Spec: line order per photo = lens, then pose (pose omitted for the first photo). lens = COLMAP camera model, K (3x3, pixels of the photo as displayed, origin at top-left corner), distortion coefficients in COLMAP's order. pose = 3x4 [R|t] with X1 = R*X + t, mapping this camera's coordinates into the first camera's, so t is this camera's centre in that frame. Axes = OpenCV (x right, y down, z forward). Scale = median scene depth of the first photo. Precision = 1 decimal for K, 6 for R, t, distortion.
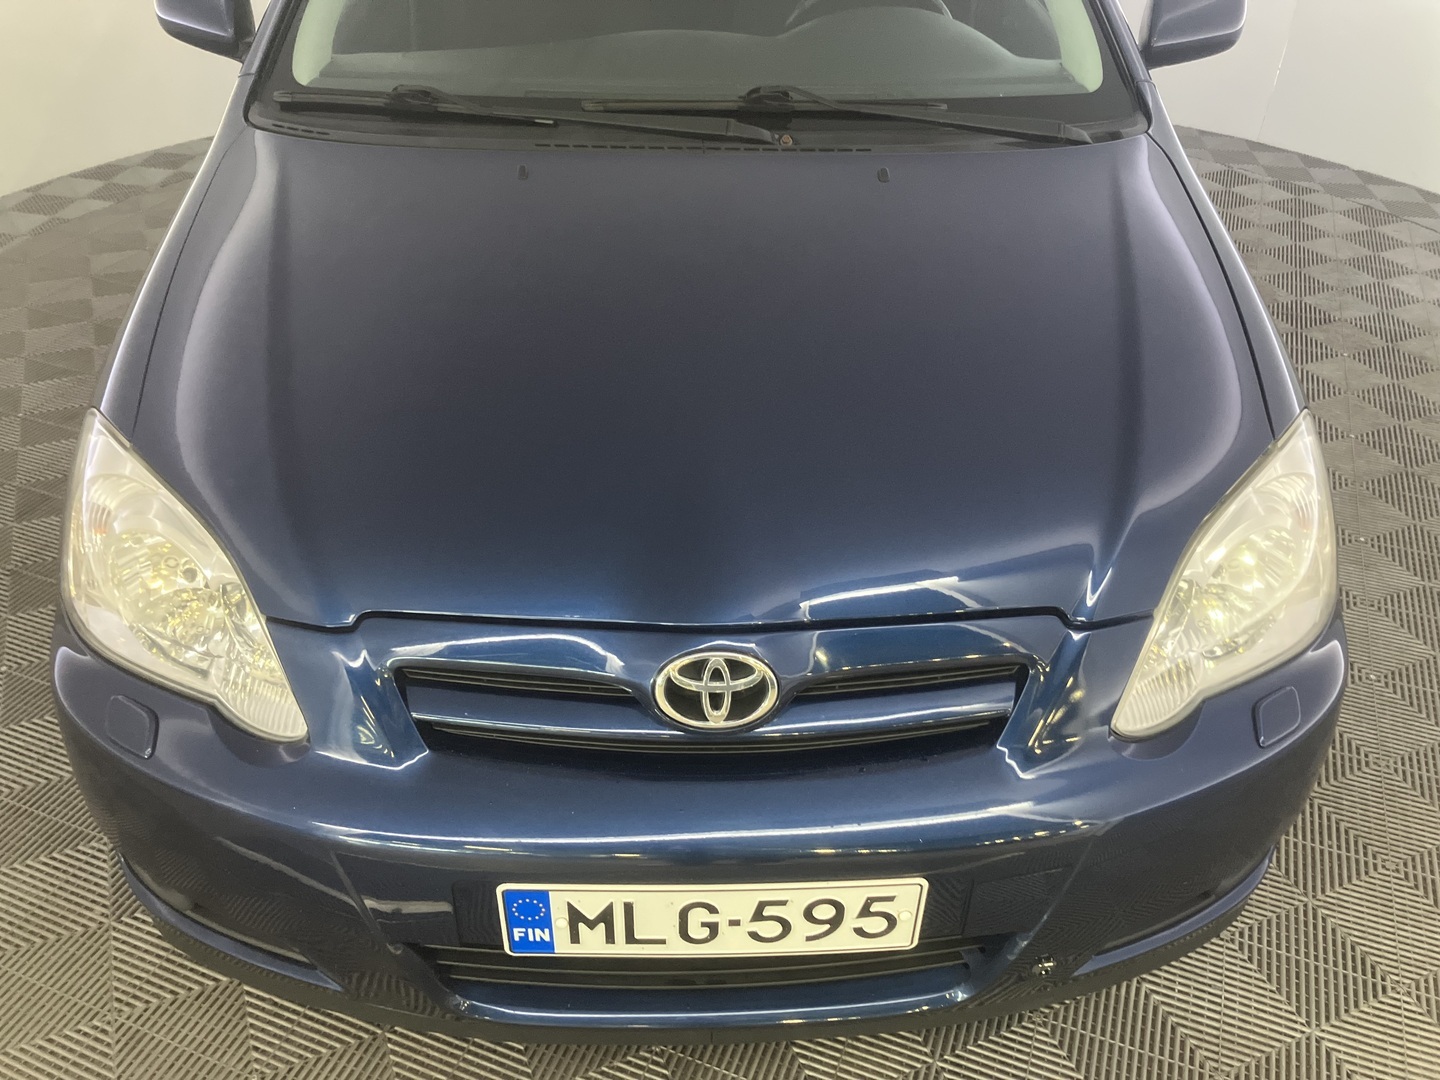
lens RADIAL K [[1191.0, 0, 720.4], [0, 1191.0, 538.4], [0, 0, 1]] dist [0.012758, -0.015430]
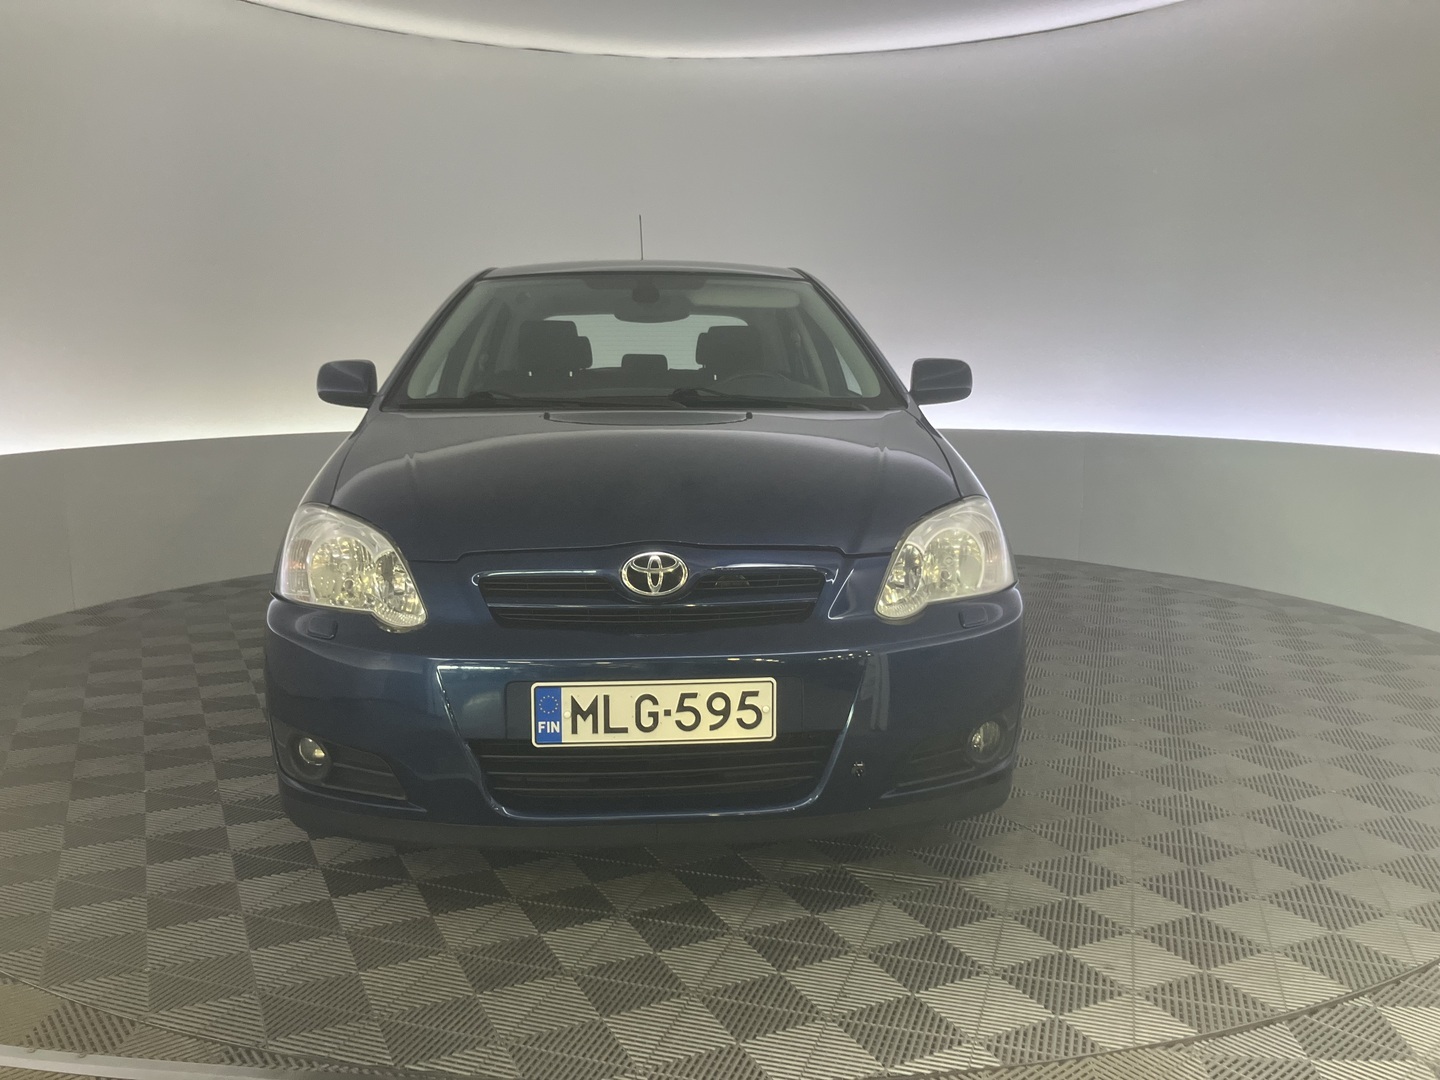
lens RADIAL K [[1191.0, 0, 735.5], [0, 1191.0, 544.9], [0, 0, 1]] dist [0.012758, -0.015430]
pose [[0.998622, -0.023502, 0.046922, 0.034961], [0.042220, 0.890849, -0.452334, 0.889745], [-0.031170, 0.453692, 0.890613, -0.653686]]
